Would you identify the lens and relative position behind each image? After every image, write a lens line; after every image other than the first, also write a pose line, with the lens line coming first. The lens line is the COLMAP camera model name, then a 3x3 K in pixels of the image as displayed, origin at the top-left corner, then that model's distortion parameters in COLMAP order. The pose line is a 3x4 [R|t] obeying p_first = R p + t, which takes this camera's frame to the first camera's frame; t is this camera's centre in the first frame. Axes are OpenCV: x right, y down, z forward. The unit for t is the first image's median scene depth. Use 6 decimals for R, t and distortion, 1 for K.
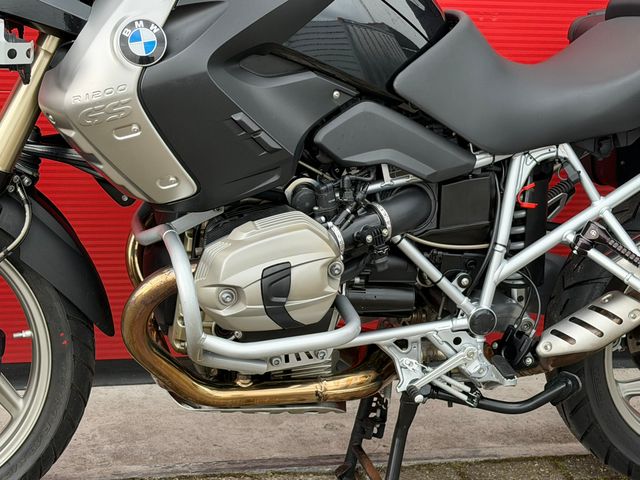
lens RADIAL K [[1278.7, 0, 304.3], [0, 1278.7, 242.0], [0, 0, 1]] dist [0.142749, 0.000000]
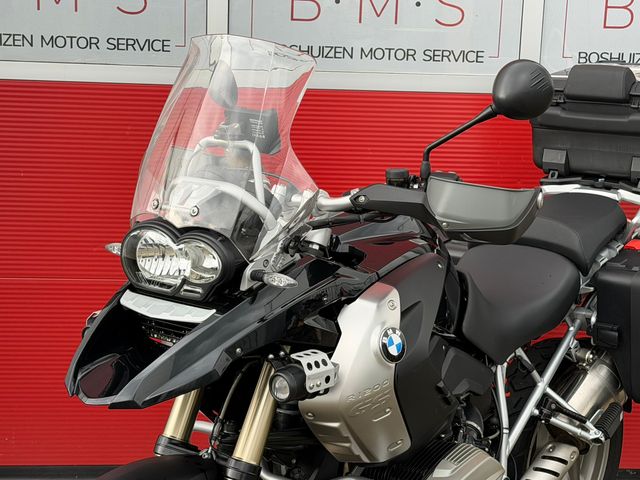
lens RADIAL K [[1278.7, 0, 323.7], [0, 1278.7, 251.8], [0, 0, 1]] dist [0.142749, 0.000000]
pose [[0.792049, -0.143717, 0.593299, -0.790877], [0.173514, 0.984807, 0.006914, -0.227440], [-0.585279, 0.097470, 0.804952, -0.008256]]
